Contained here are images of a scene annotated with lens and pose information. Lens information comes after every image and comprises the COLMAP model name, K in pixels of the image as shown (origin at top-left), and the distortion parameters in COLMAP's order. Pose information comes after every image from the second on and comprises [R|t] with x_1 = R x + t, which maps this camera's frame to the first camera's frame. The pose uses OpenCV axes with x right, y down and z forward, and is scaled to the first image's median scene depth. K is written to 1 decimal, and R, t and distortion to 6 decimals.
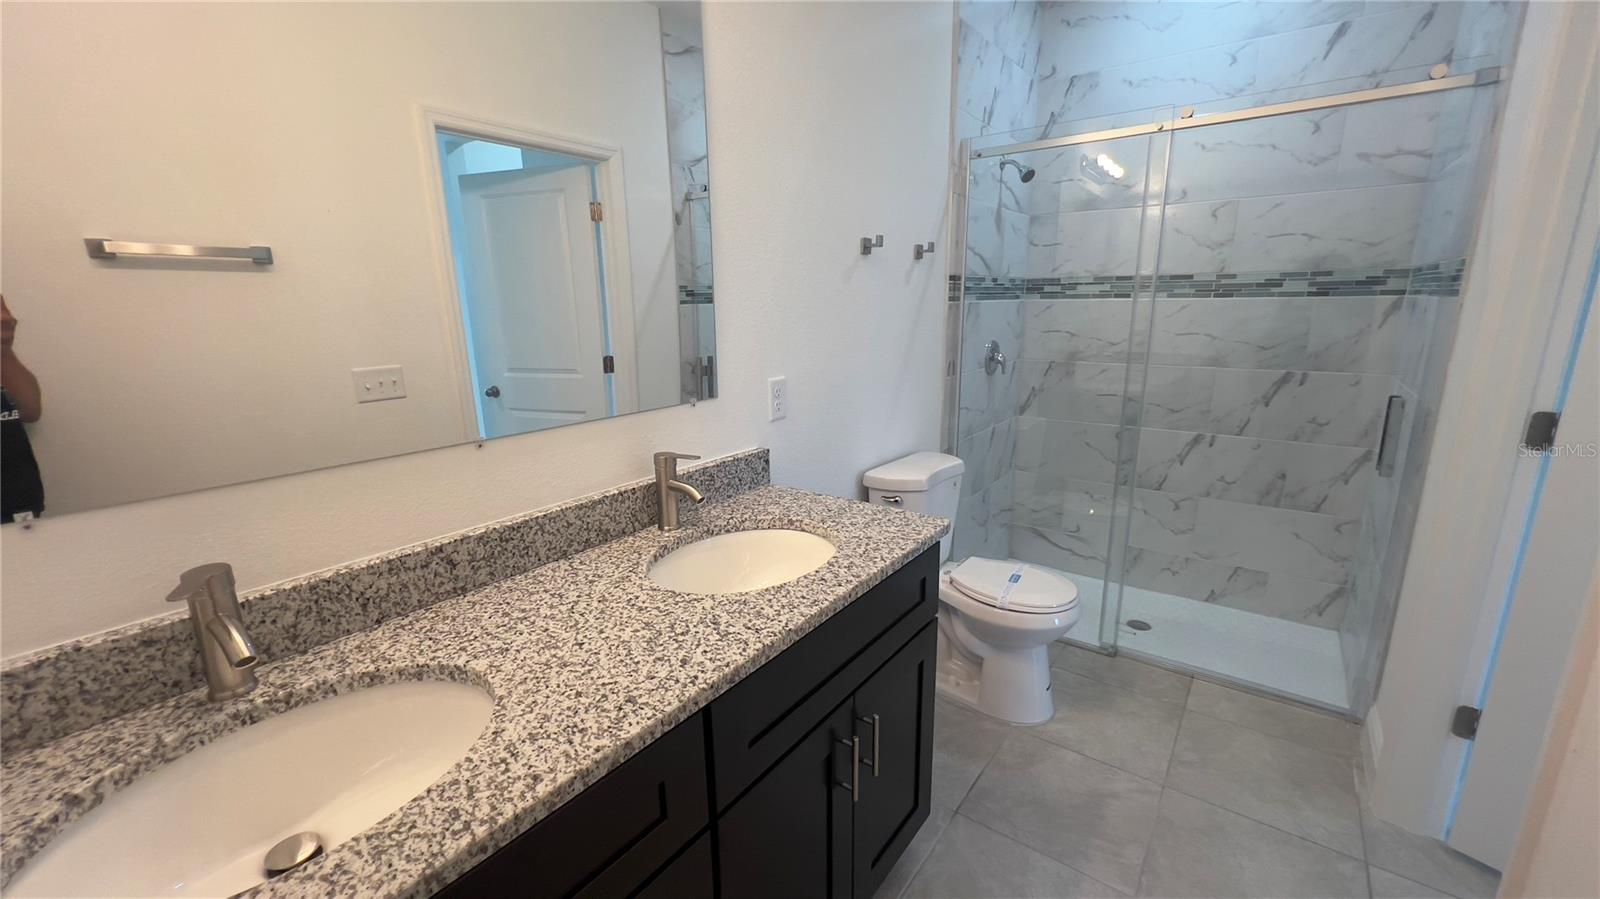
lens RADIAL K [[643.1, 0, 802.3], [0, 643.1, 457.3], [0, 0, 1]] dist [0.000146, 0.000260]
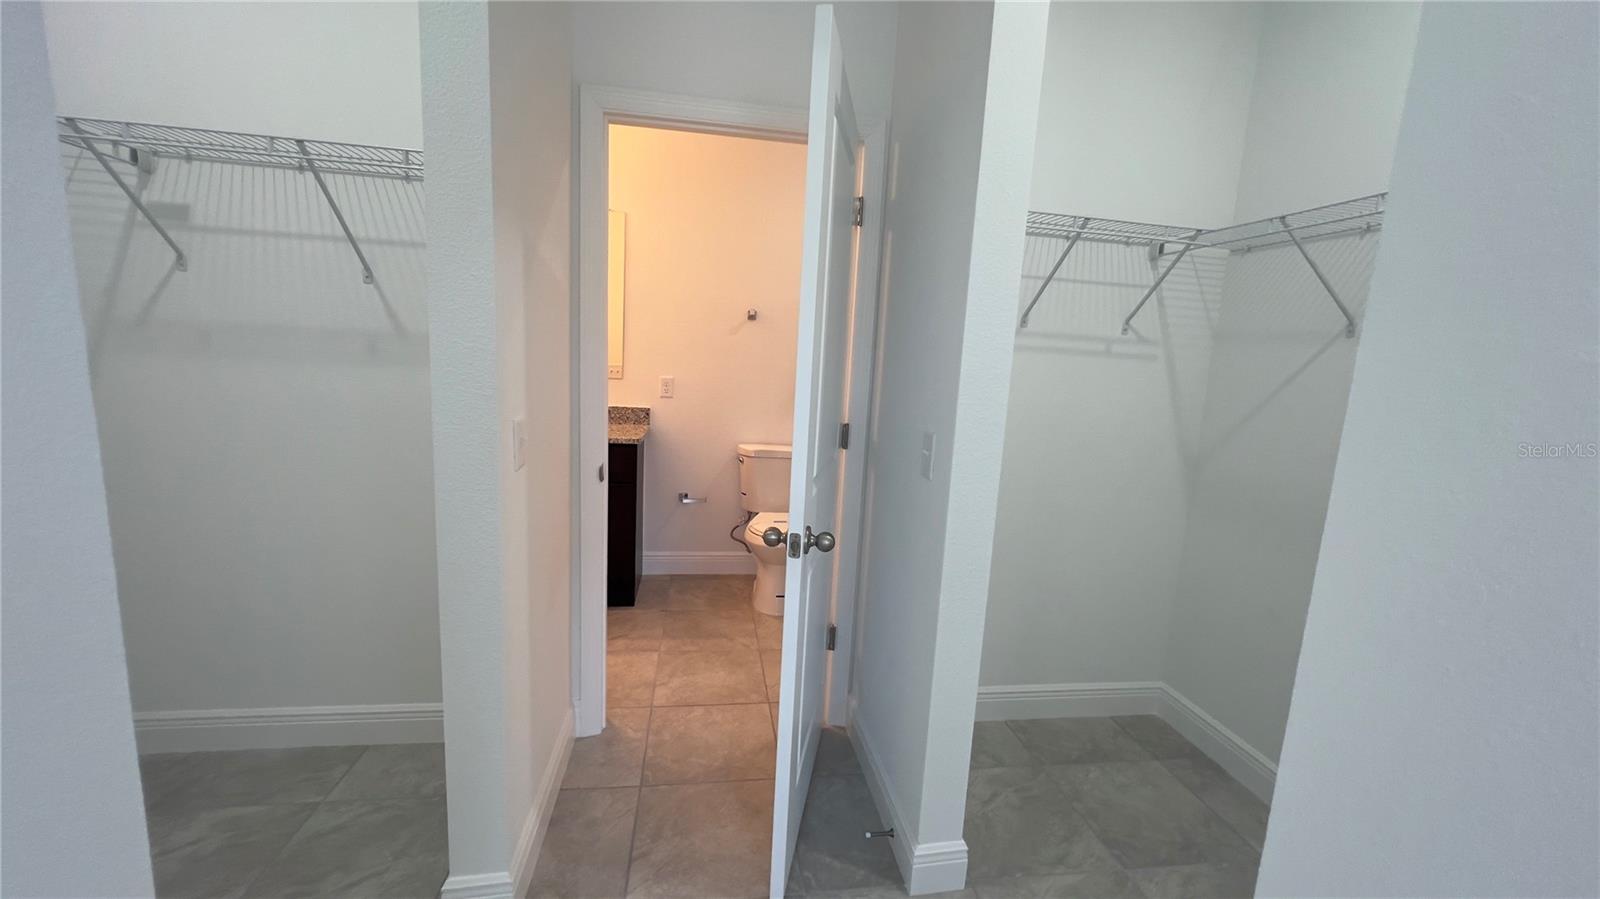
lens RADIAL K [[637.8, 0, 812.1], [0, 637.8, 462.9], [0, 0, 1]] dist [-0.002491, 0.000291]
pose [[0.715298, 0.174237, -0.676750, 1.079664], [-0.231708, 0.972770, 0.005545, 0.015710], [0.659288, 0.152842, 0.736192, -0.091662]]
